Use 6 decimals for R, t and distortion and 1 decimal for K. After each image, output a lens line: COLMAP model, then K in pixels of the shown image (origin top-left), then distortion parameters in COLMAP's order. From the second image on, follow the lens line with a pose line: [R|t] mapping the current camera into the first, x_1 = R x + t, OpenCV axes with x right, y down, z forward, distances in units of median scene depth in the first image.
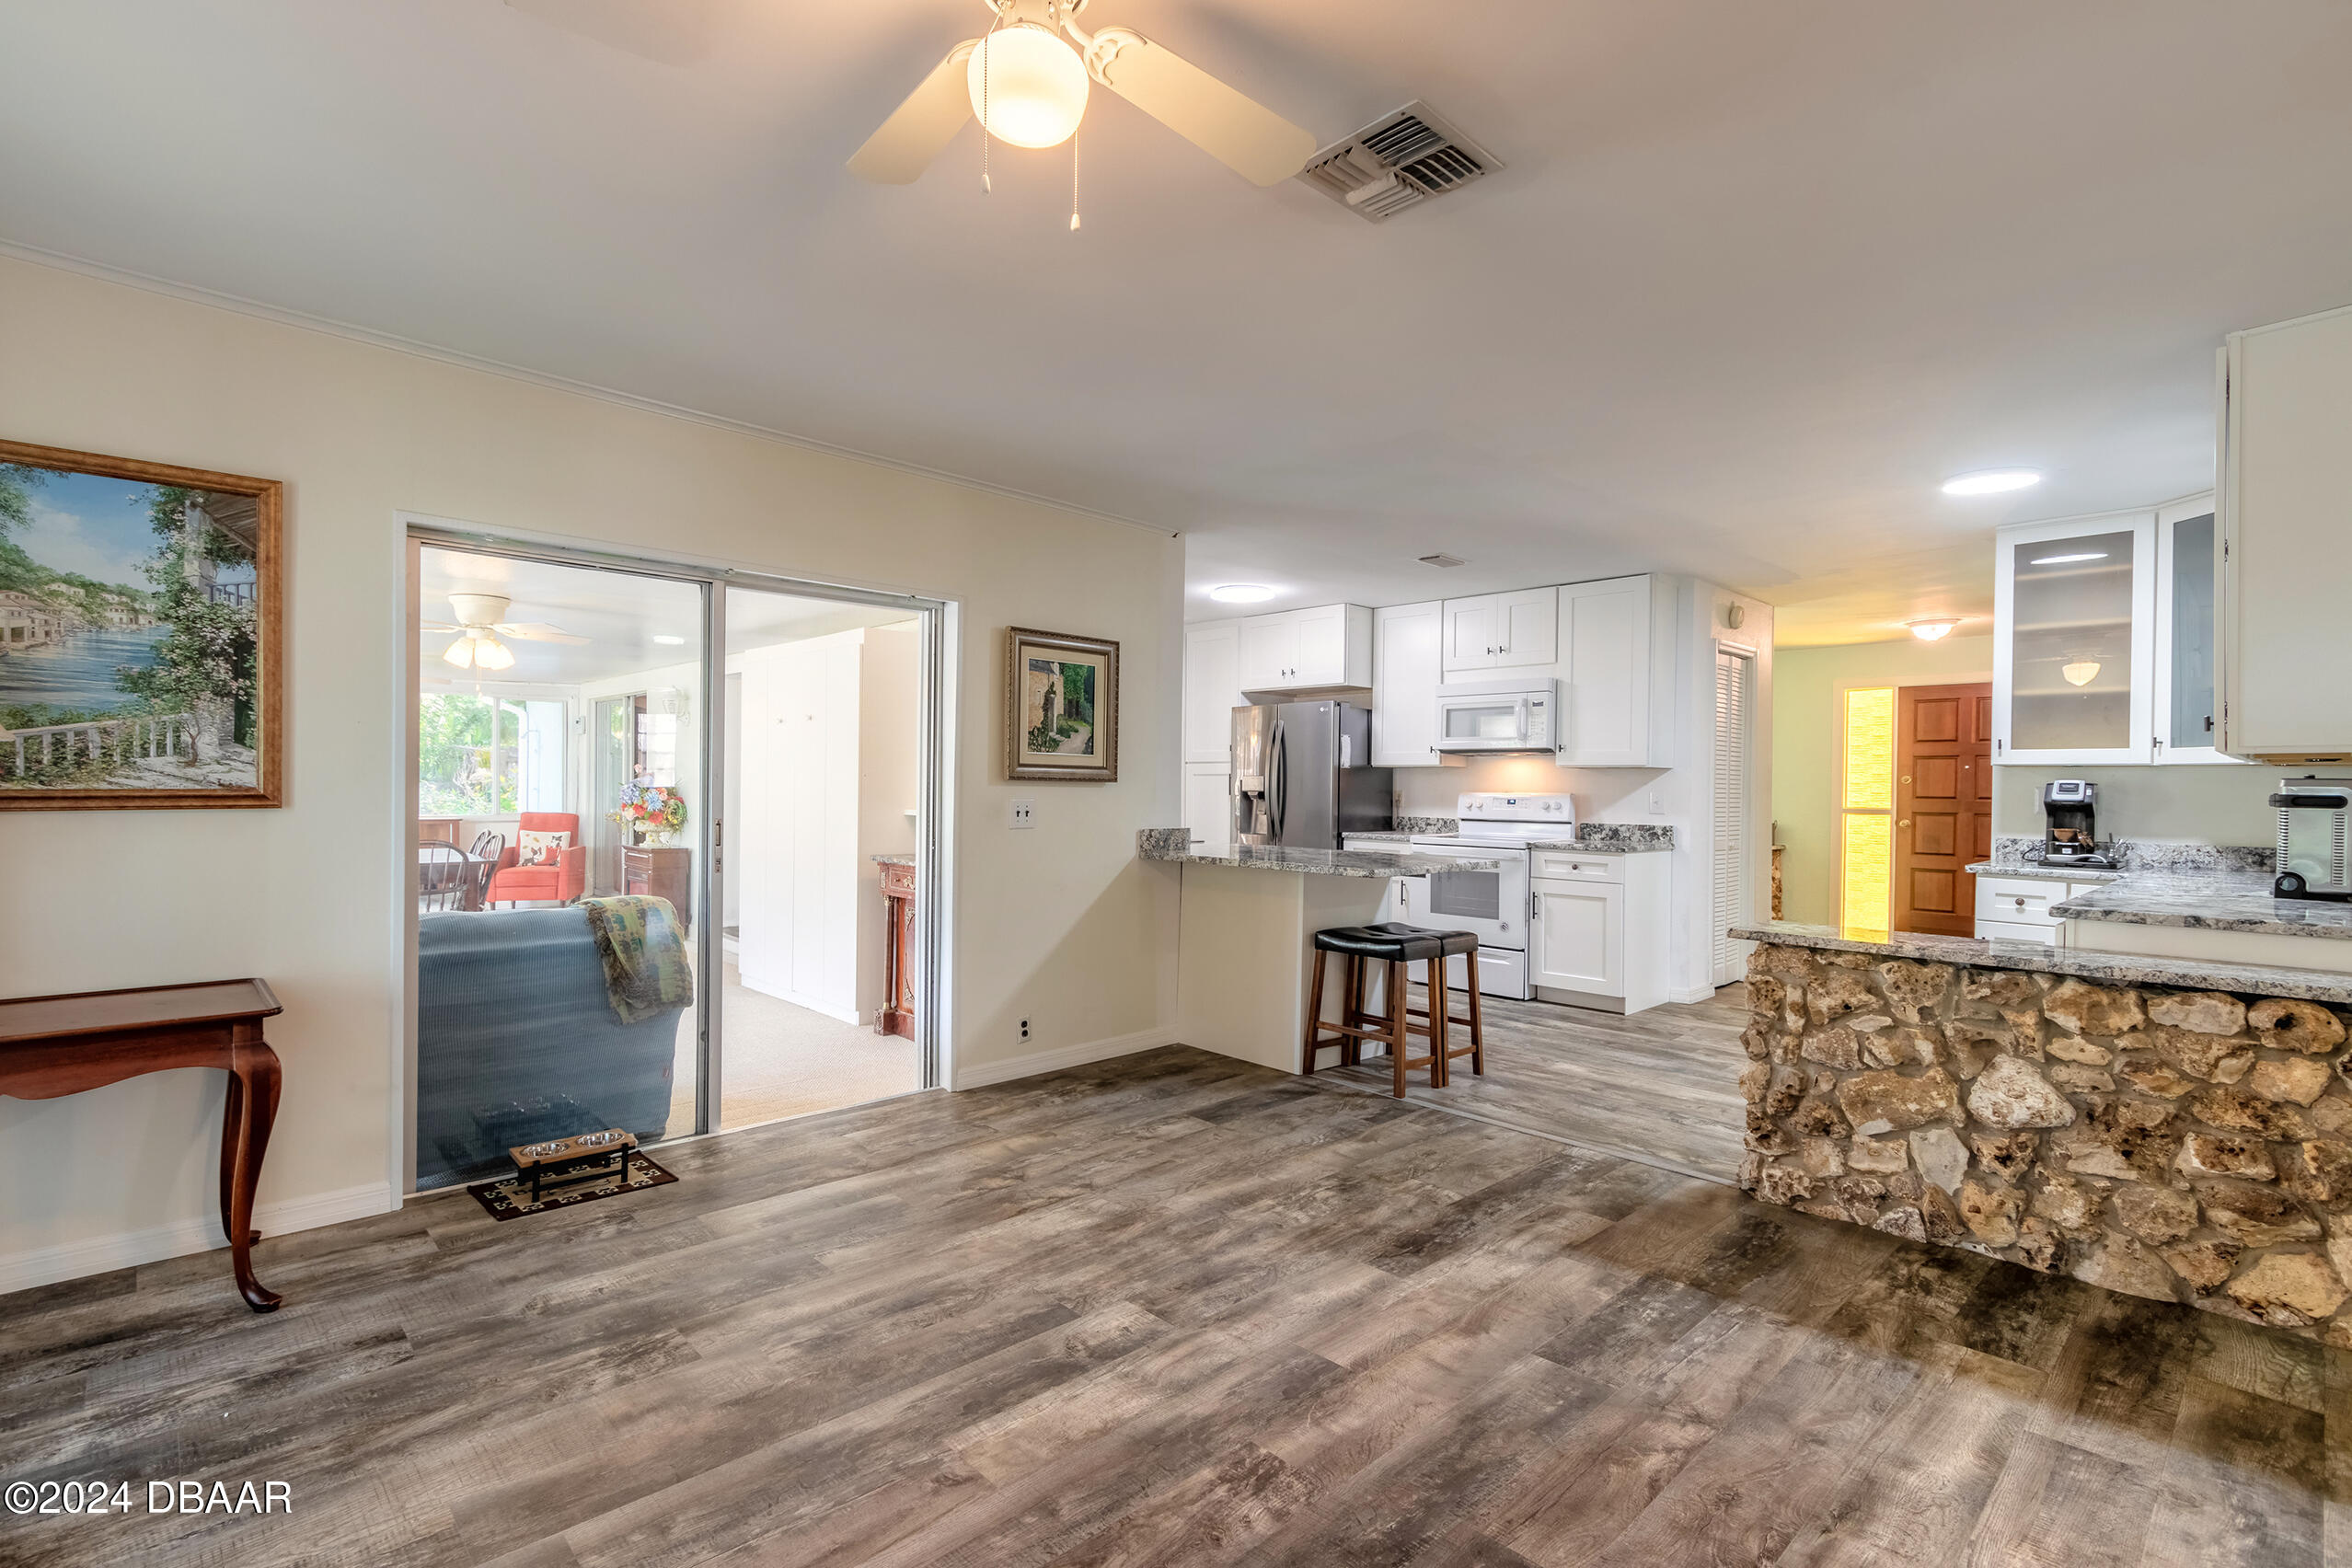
lens RADIAL K [[1072.7, 0, 1161.1], [0, 1072.7, 790.6], [0, 0, 1]] dist [0.006917, -0.001515]
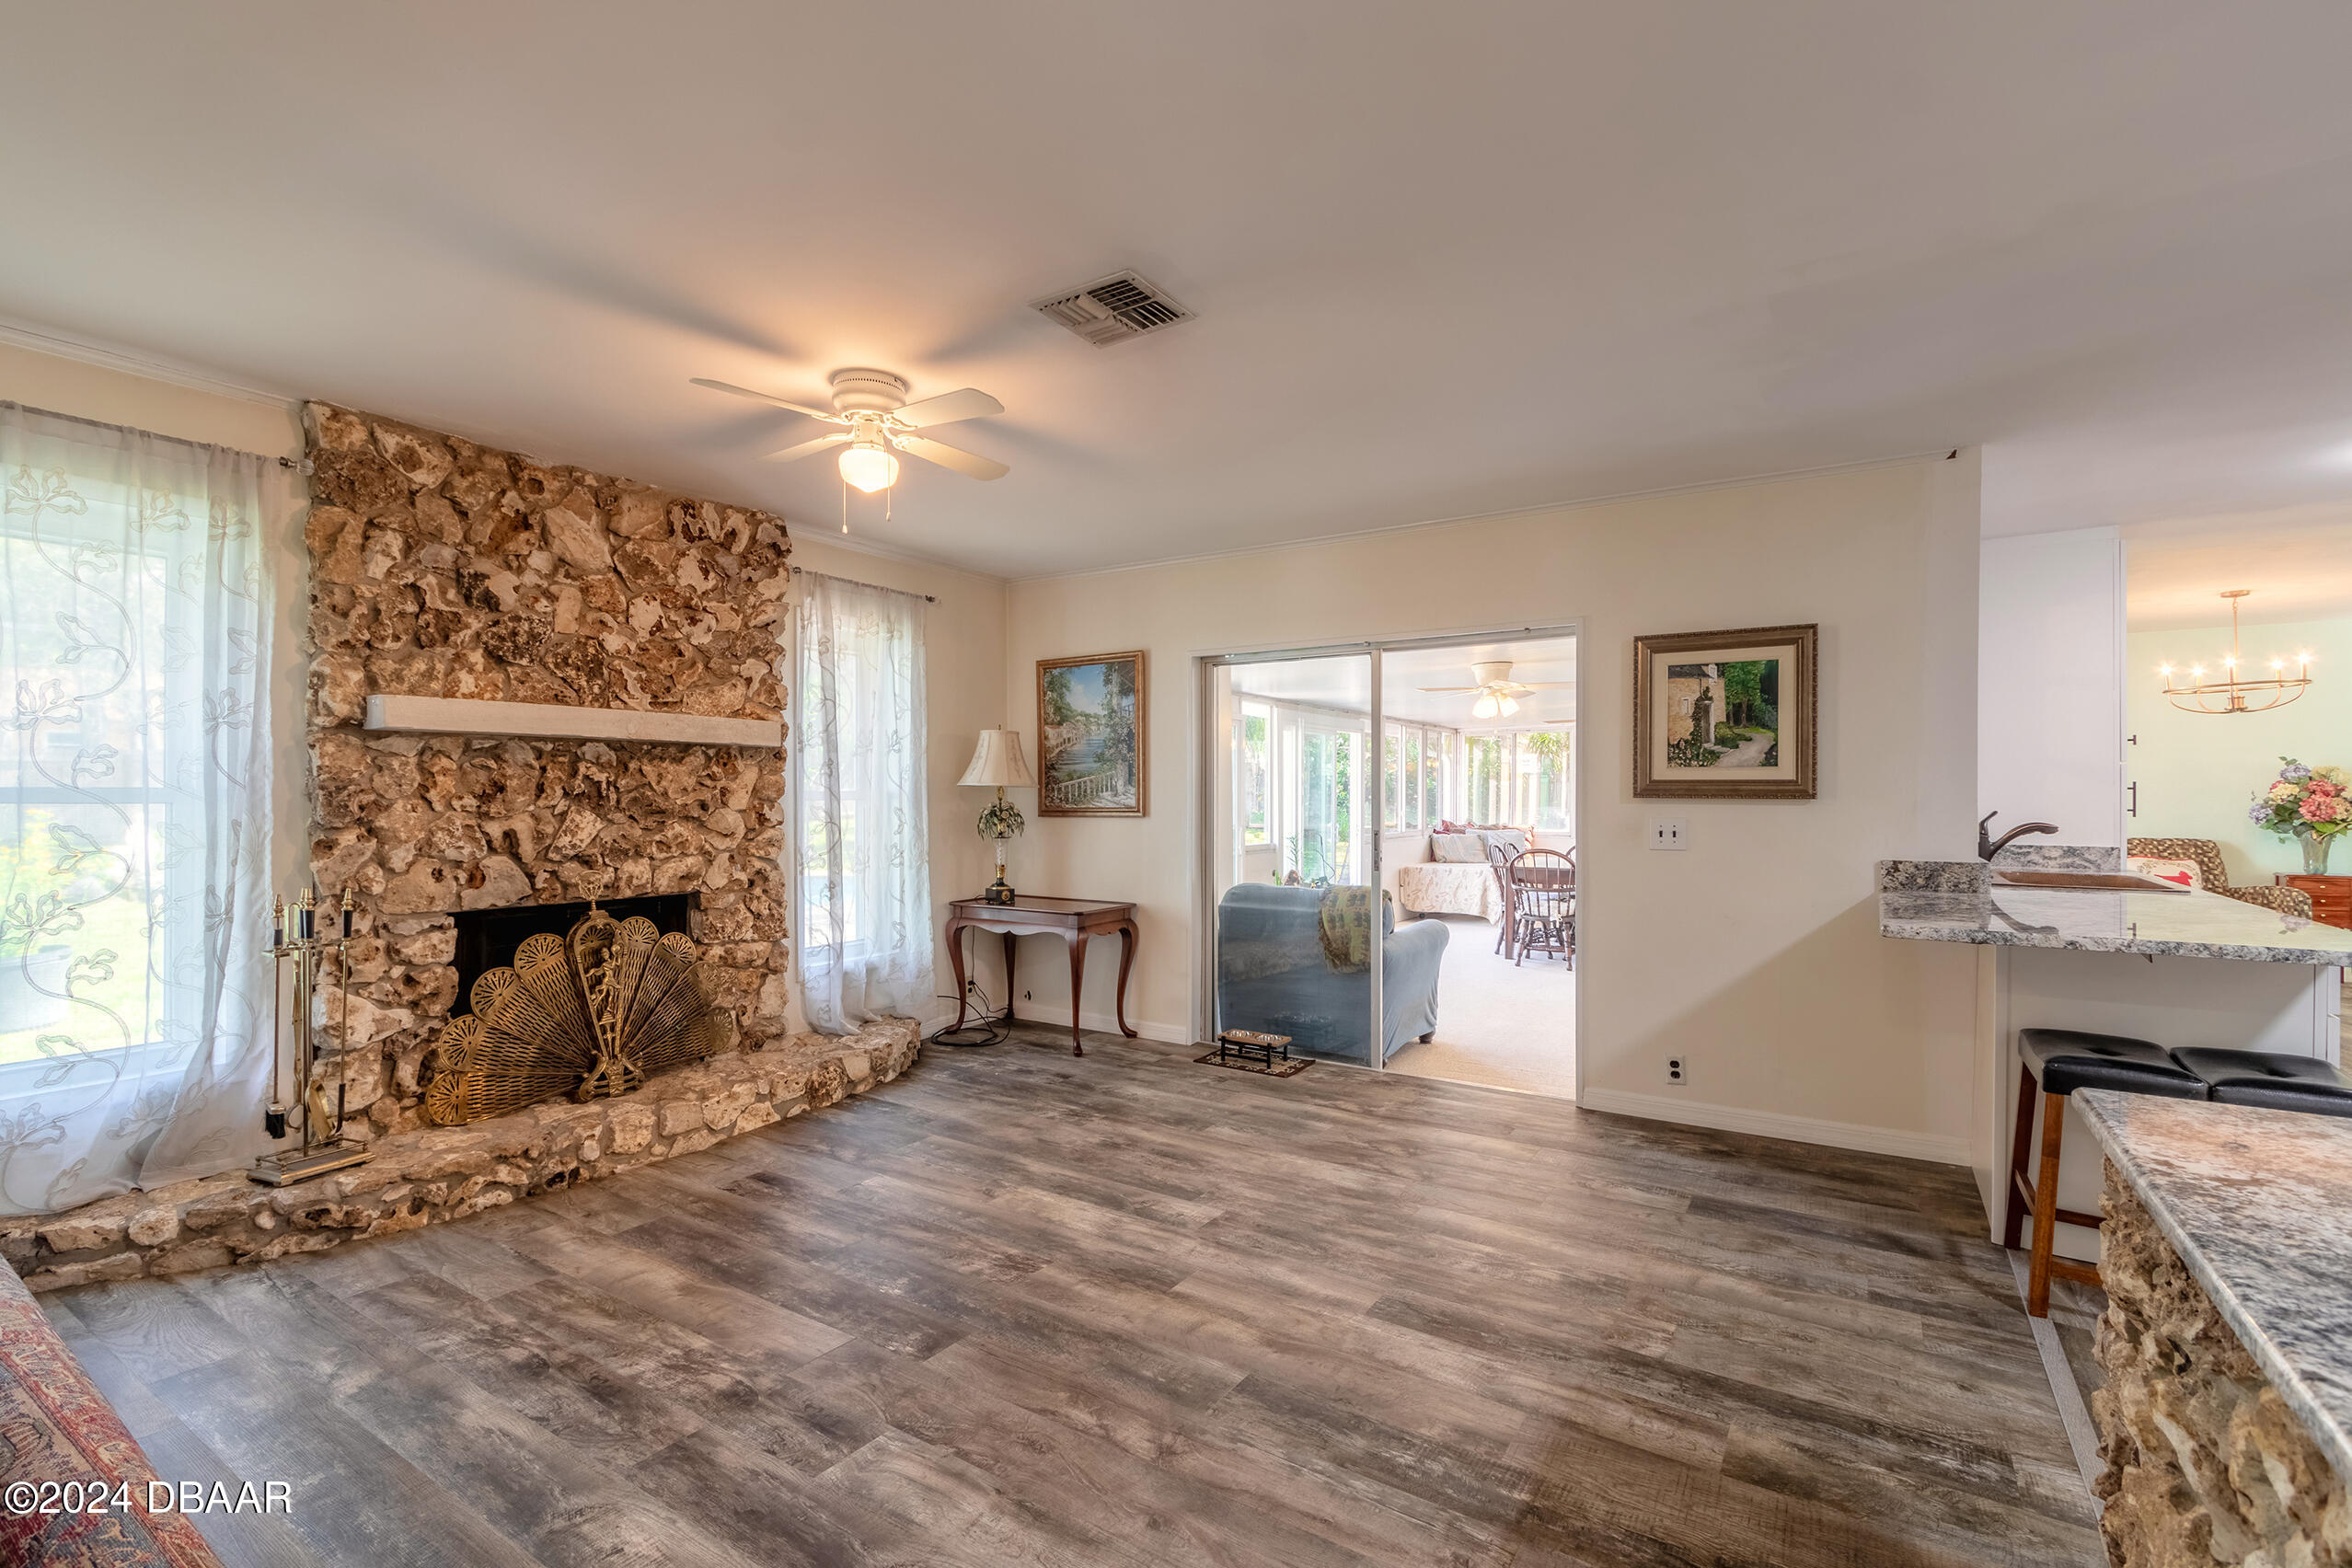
lens RADIAL K [[1072.7, 0, 1140.9], [0, 1072.7, 793.7], [0, 0, 1]] dist [0.006917, -0.001515]
pose [[0.224439, -0.015750, -0.974361, 0.968717], [-0.004471, 0.999842, -0.017192, 0.006633], [0.974478, 0.008215, 0.224334, 0.507883]]
